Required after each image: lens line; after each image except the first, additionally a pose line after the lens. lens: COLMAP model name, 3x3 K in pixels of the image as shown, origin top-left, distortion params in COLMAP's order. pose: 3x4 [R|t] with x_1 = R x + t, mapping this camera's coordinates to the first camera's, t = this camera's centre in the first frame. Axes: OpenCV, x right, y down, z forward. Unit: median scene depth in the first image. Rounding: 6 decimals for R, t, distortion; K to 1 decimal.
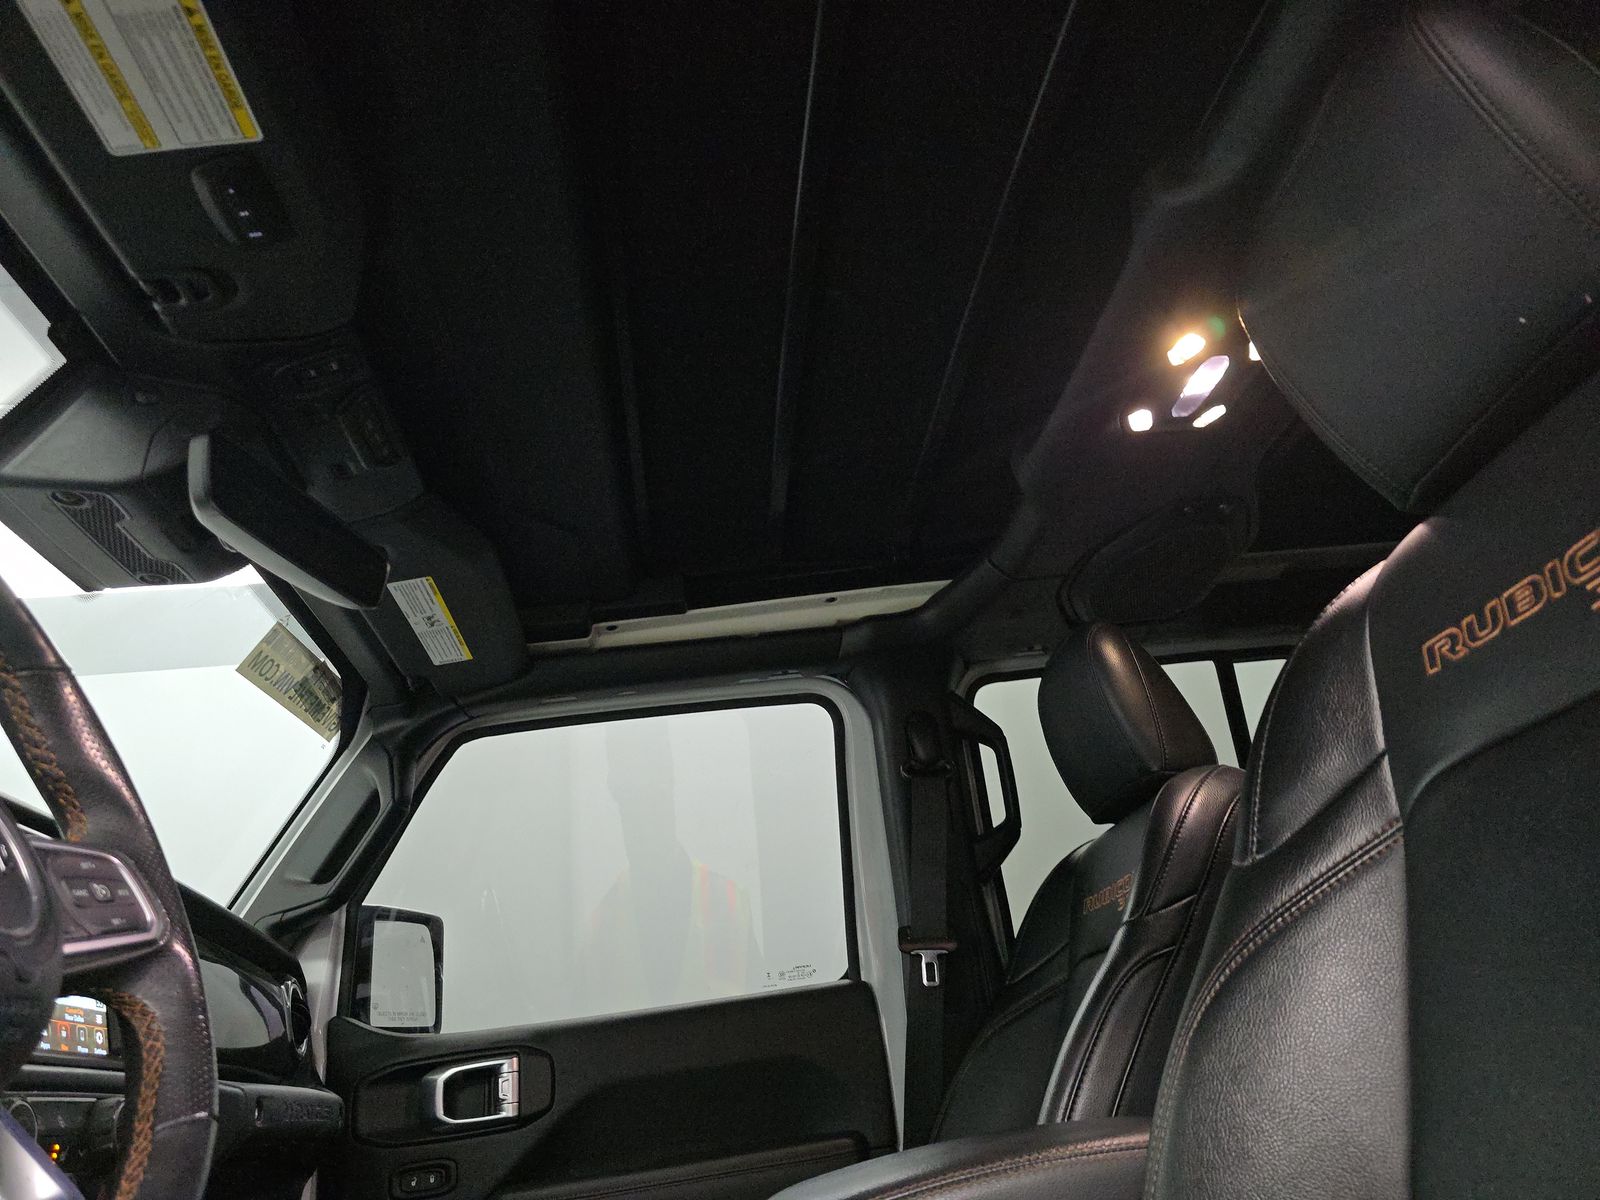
lens RADIAL K [[1065.2, 0, 799.2], [0, 1065.2, 594.1], [0, 0, 1]] dist [0.036772, -0.003482]
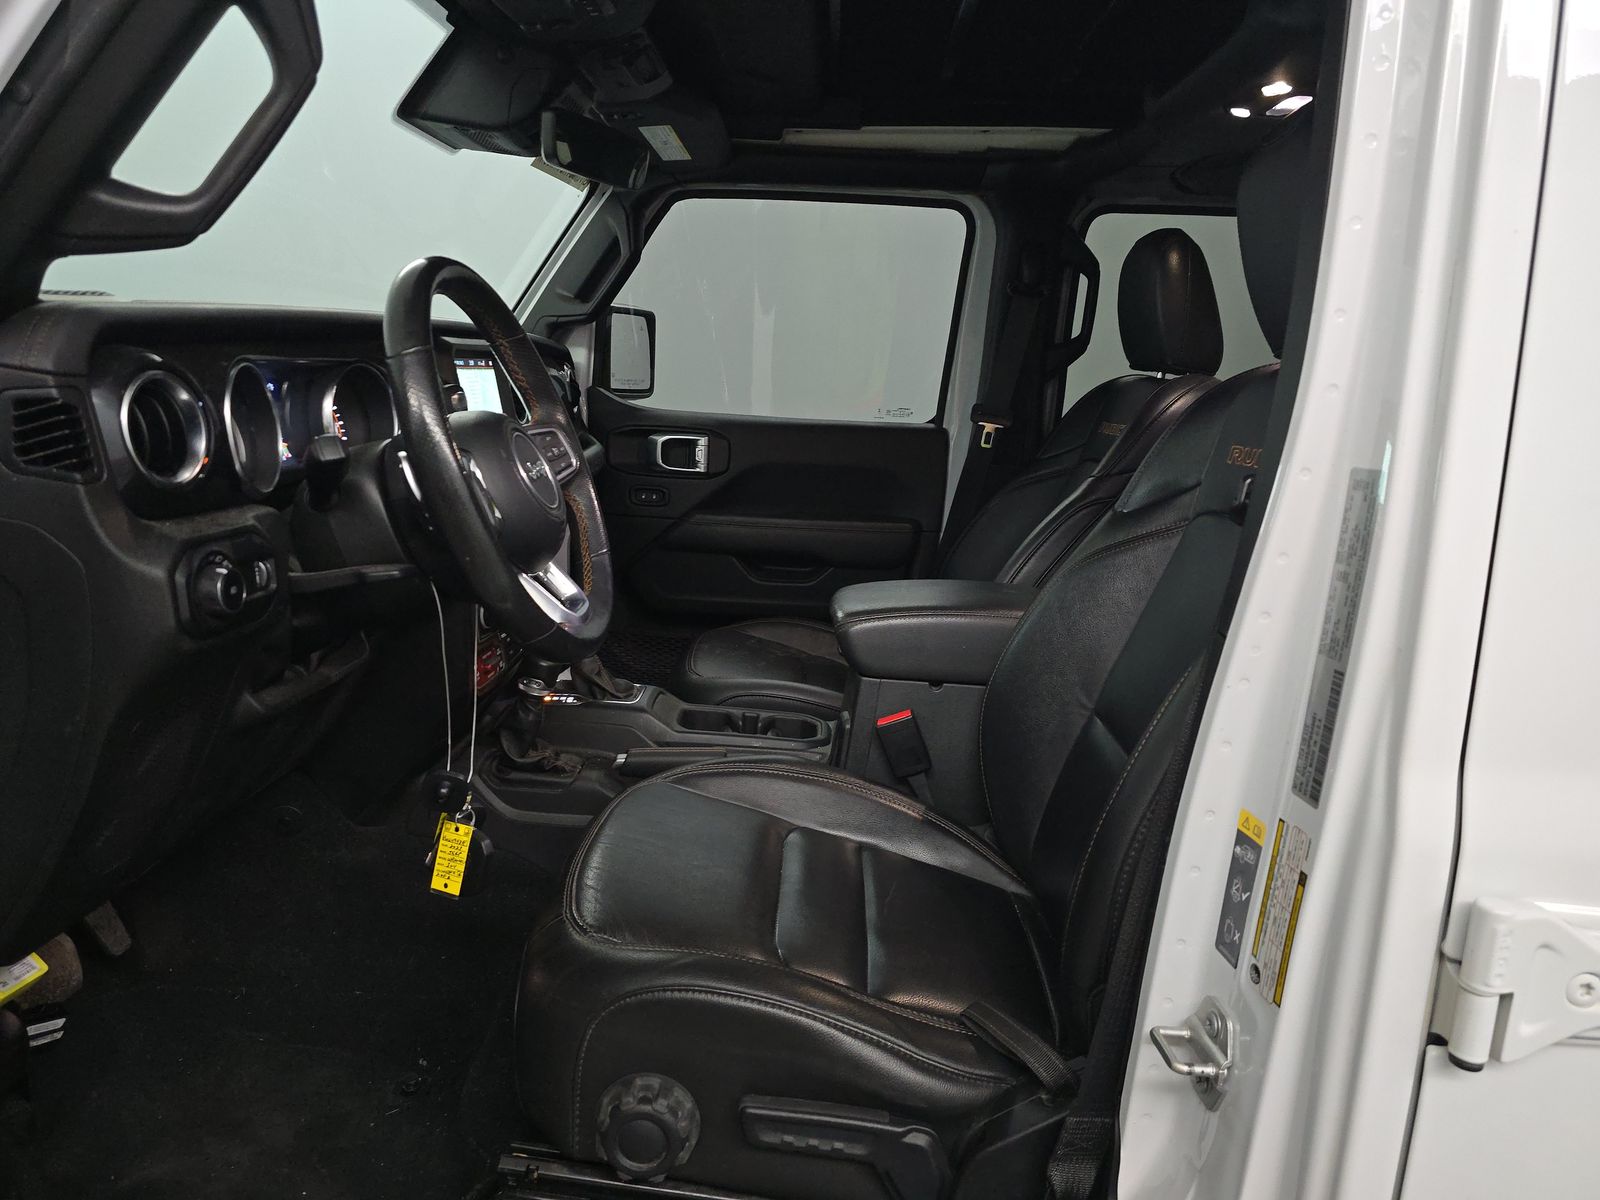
lens RADIAL K [[1065.2, 0, 797.4], [0, 1065.2, 603.2], [0, 0, 1]] dist [0.036772, -0.003482]
pose [[0.976065, 0.204168, -0.074914, 0.024316], [-0.114856, 0.776448, 0.619626, -0.327620], [0.184675, -0.596191, 0.781314, -0.293718]]
